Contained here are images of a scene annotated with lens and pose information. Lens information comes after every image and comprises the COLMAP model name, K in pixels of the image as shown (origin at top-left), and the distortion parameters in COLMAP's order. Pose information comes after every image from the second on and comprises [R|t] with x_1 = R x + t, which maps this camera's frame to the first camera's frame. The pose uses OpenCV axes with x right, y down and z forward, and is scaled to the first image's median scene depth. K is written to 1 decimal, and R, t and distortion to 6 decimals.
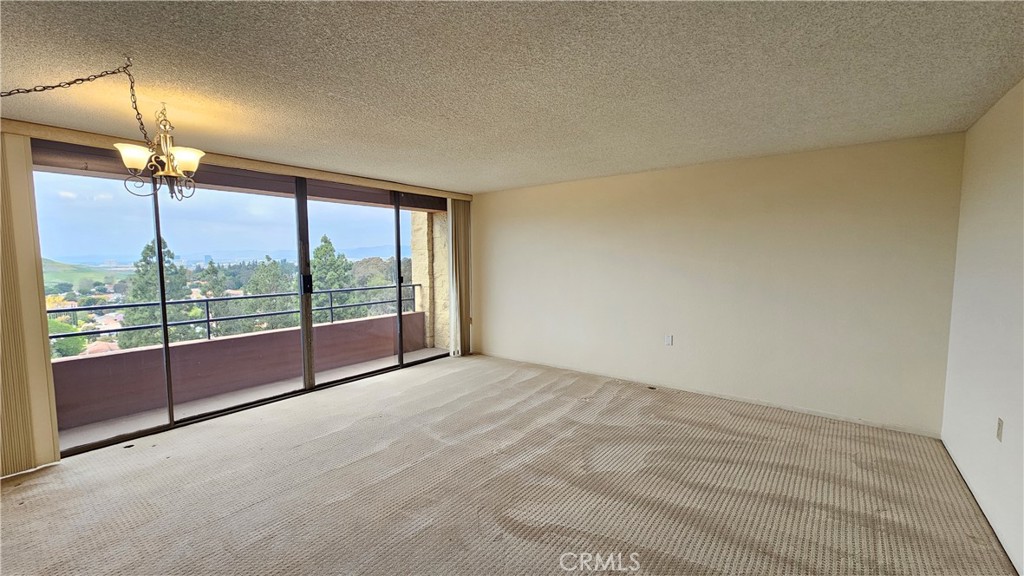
lens RADIAL K [[414.5, 0, 521.4], [0, 414.5, 294.4], [0, 0, 1]] dist [-0.010184, 0.001109]
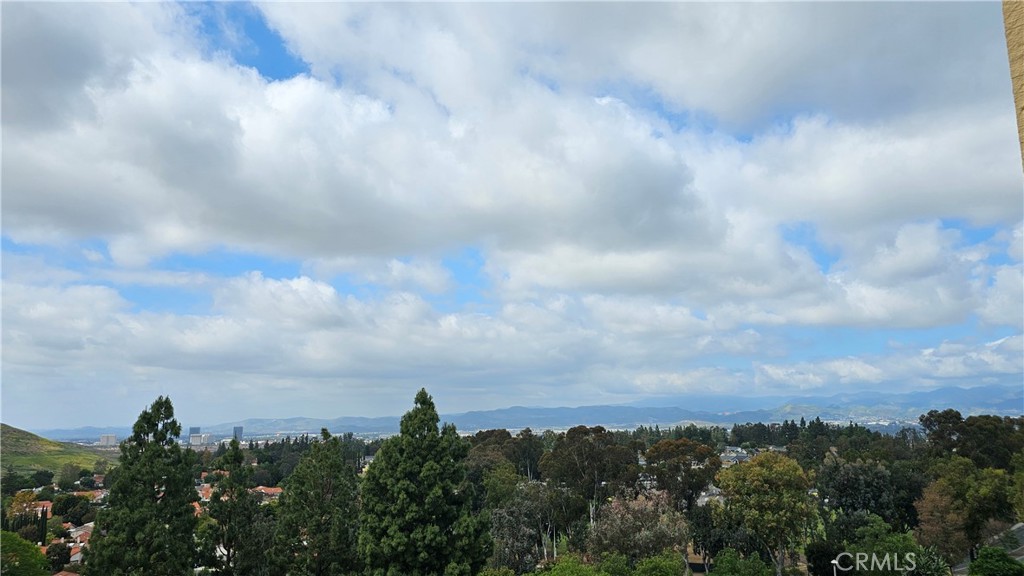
lens RADIAL K [[756.1, 0, 501.8], [0, 756.1, 276.4], [0, 0, 1]] dist [0.061569, -0.074315]
pose [[0.948002, -0.062750, -0.312016, -0.055898], [-0.028268, 0.959894, -0.278934, -0.012281], [0.317005, 0.273250, 0.908208, 0.089563]]
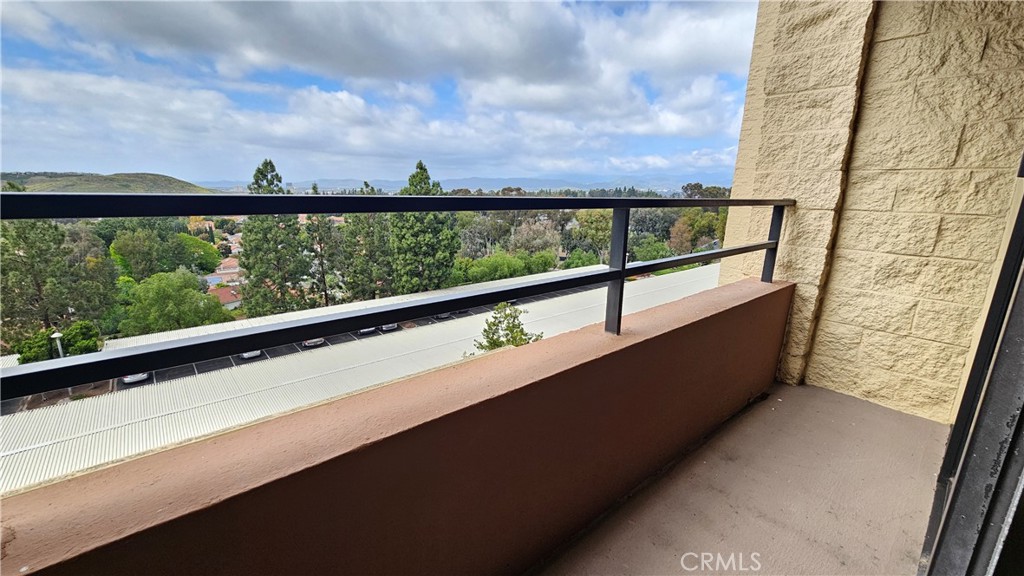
lens RADIAL K [[414.5, 0, 514.0], [0, 414.5, 286.4], [0, 0, 1]] dist [-0.010184, 0.001109]
pose [[0.976982, 0.073313, -0.200326, -0.048273], [-0.046273, 0.989562, 0.136477, 0.001137], [0.208240, -0.124066, 0.970177, 0.077518]]
